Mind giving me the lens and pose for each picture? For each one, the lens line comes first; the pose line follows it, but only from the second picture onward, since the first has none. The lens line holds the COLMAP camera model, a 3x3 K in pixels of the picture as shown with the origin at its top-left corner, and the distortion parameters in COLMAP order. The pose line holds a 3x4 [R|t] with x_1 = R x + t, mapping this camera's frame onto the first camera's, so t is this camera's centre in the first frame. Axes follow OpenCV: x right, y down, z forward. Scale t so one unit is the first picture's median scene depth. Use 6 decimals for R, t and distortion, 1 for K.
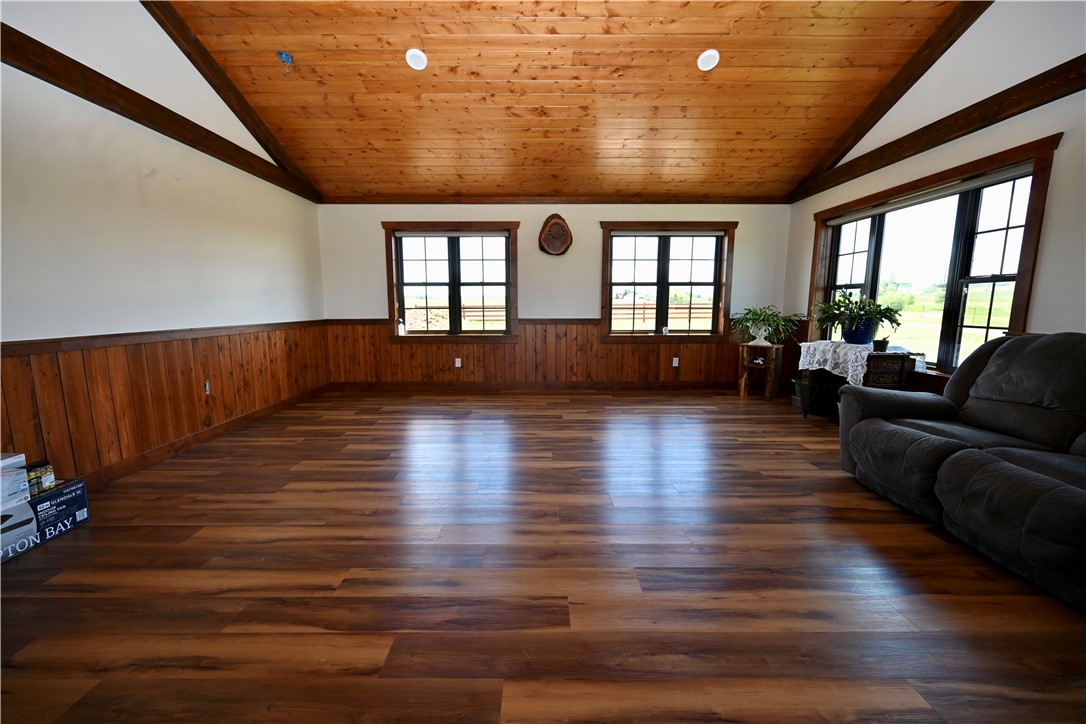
lens RADIAL K [[428.6, 0, 540.6], [0, 428.6, 363.4], [0, 0, 1]] dist [0.004554, 0.000020]
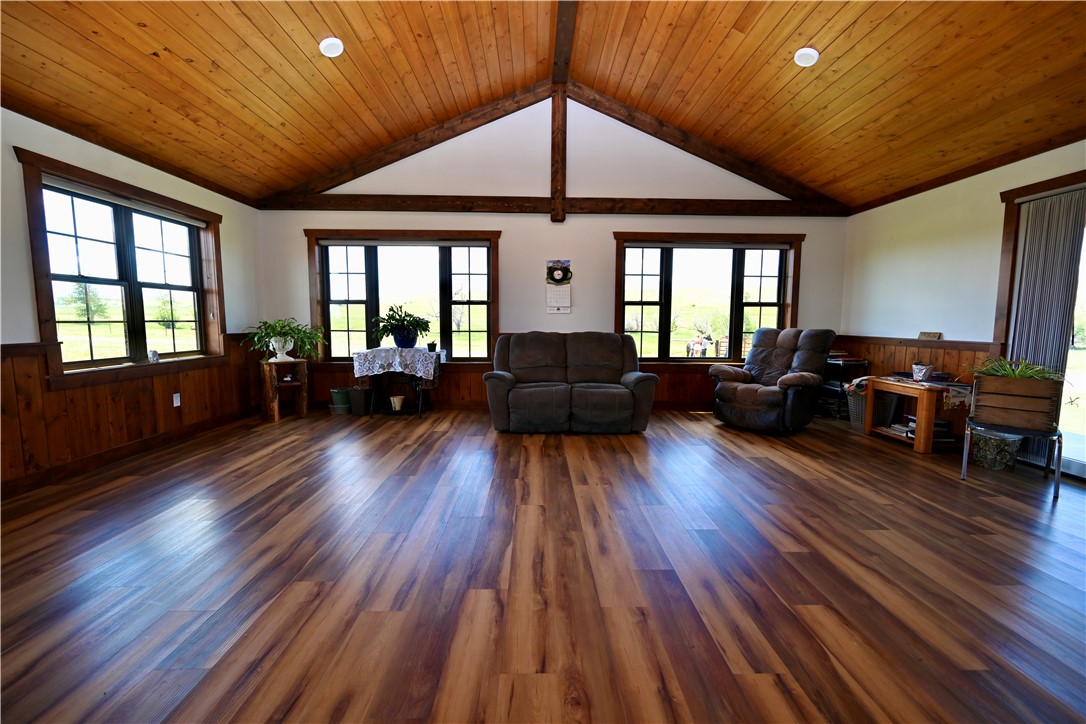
lens RADIAL K [[428.6, 0, 540.7], [0, 428.6, 361.2], [0, 0, 1]] dist [0.004554, 0.000020]
pose [[-0.020277, -0.097303, 0.995048, -0.409389], [0.133021, 0.986142, 0.099143, -0.060701], [-0.990906, 0.134372, -0.007052, 0.463950]]
